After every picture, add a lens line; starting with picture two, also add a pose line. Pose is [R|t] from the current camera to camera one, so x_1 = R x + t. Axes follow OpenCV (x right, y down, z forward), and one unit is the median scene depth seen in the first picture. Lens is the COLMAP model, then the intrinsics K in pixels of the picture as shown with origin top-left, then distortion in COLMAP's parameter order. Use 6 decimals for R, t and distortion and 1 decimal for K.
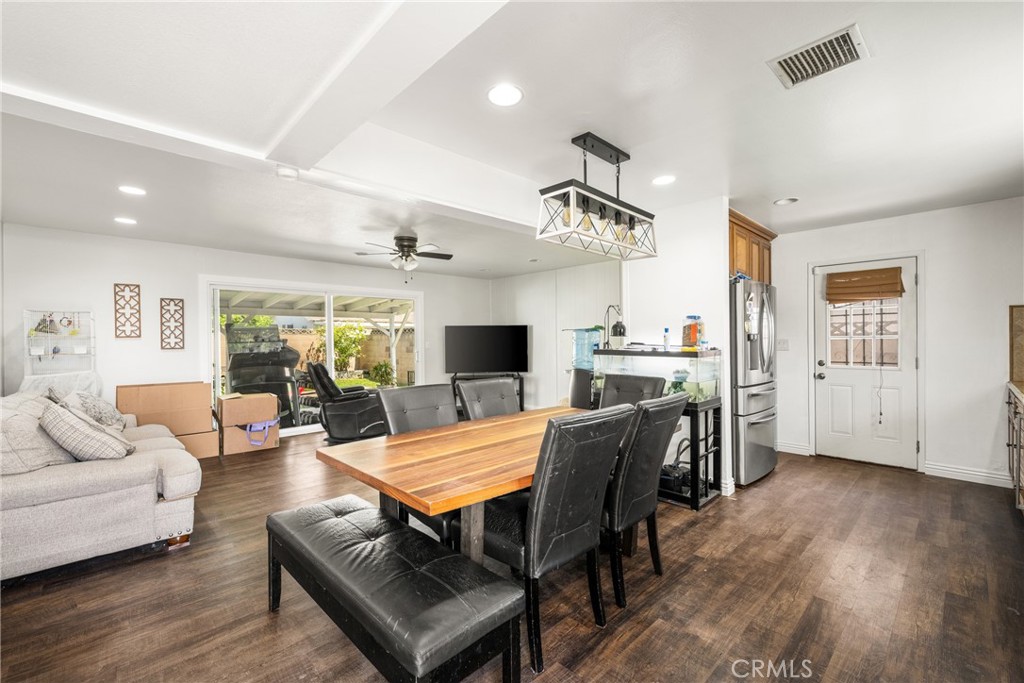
lens RADIAL K [[429.8, 0, 523.5], [0, 429.8, 338.8], [0, 0, 1]] dist [0.001785, 0.000139]
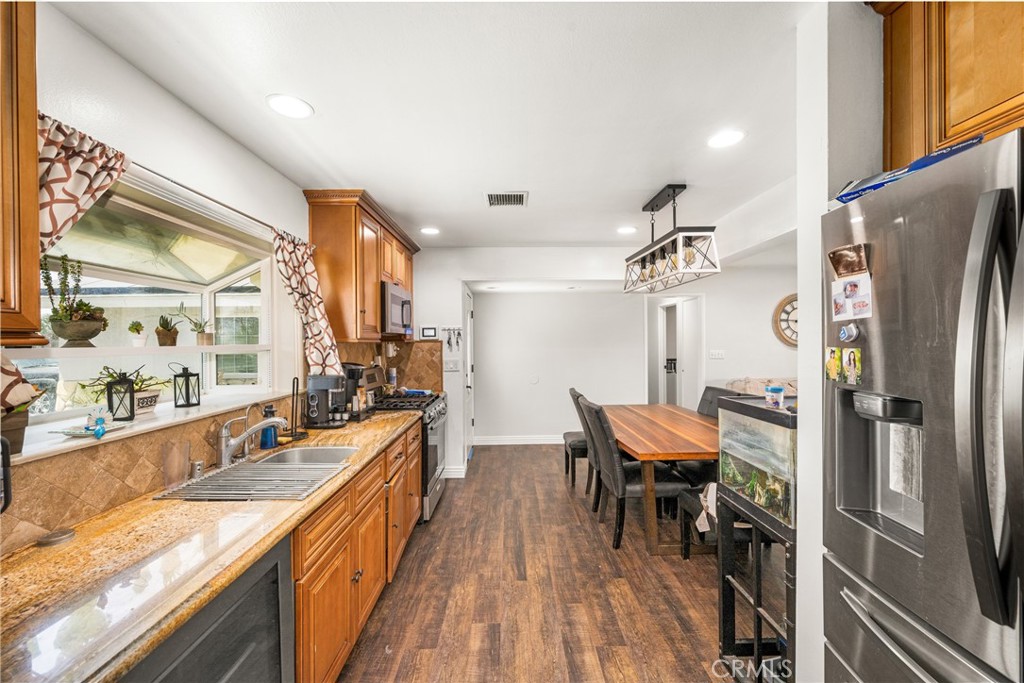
lens RADIAL K [[405.0, 0, 512.0], [0, 405.0, 341.5], [0, 0, 1]] dist [0.009390, -0.000362]
pose [[-0.696377, 0.012523, -0.717567, 0.823535], [0.014083, 0.999894, 0.003784, -0.045940], [0.717538, -0.007470, -0.696479, 0.961911]]
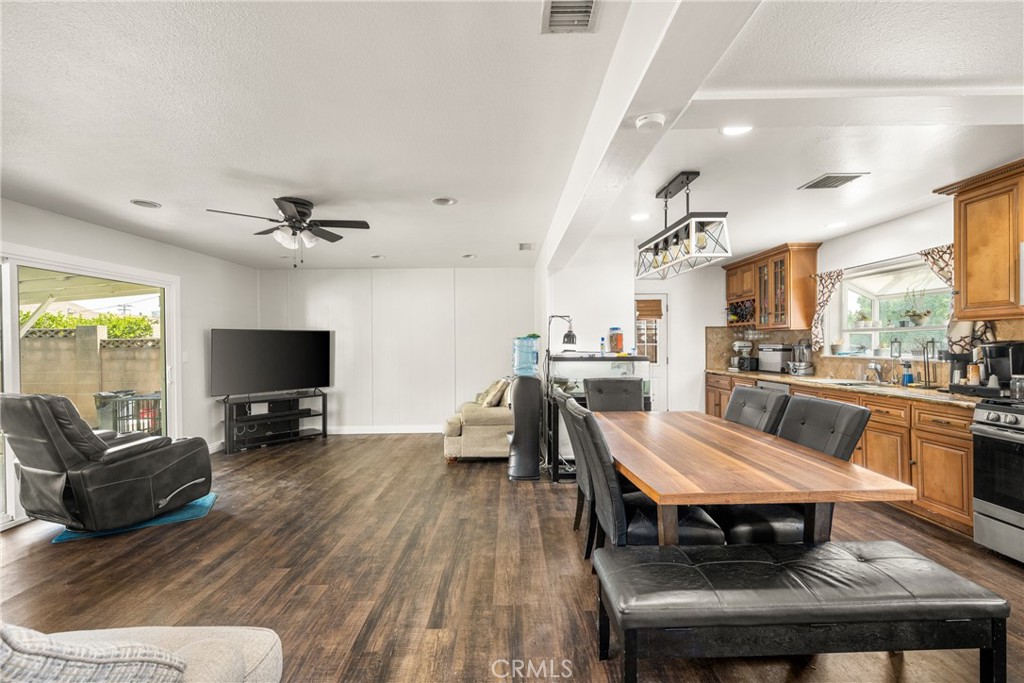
lens RADIAL K [[418.6, 0, 512.0], [0, 418.6, 341.5], [0, 0, 1]] dist [-0.000501, -0.000087]
pose [[0.698610, 0.002716, 0.715498, -0.626222], [0.003543, 0.999967, -0.007255, -0.005615], [-0.715494, 0.007604, 0.698578, 0.341719]]
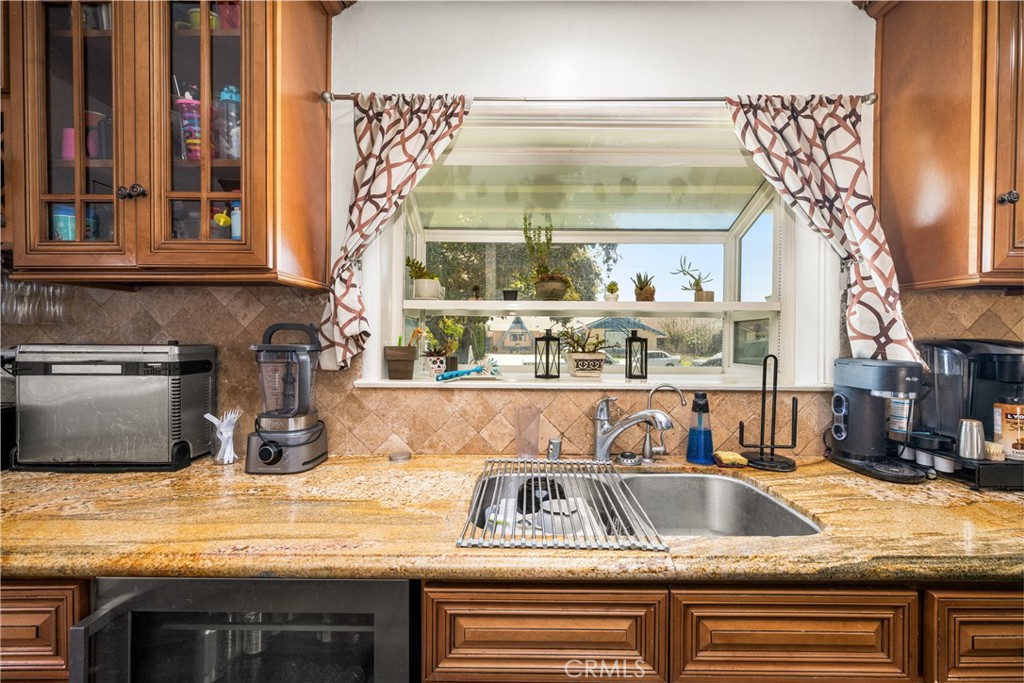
lens RADIAL K [[405.0, 0, 512.0], [0, 405.0, 341.5], [0, 0, 1]] dist [0.009390, -0.000362]
pose [[-0.710708, -0.004057, 0.703475, 0.540719], [-0.003362, 0.999992, 0.002371, -0.006749], [-0.703479, -0.000680, -0.710716, 0.699538]]
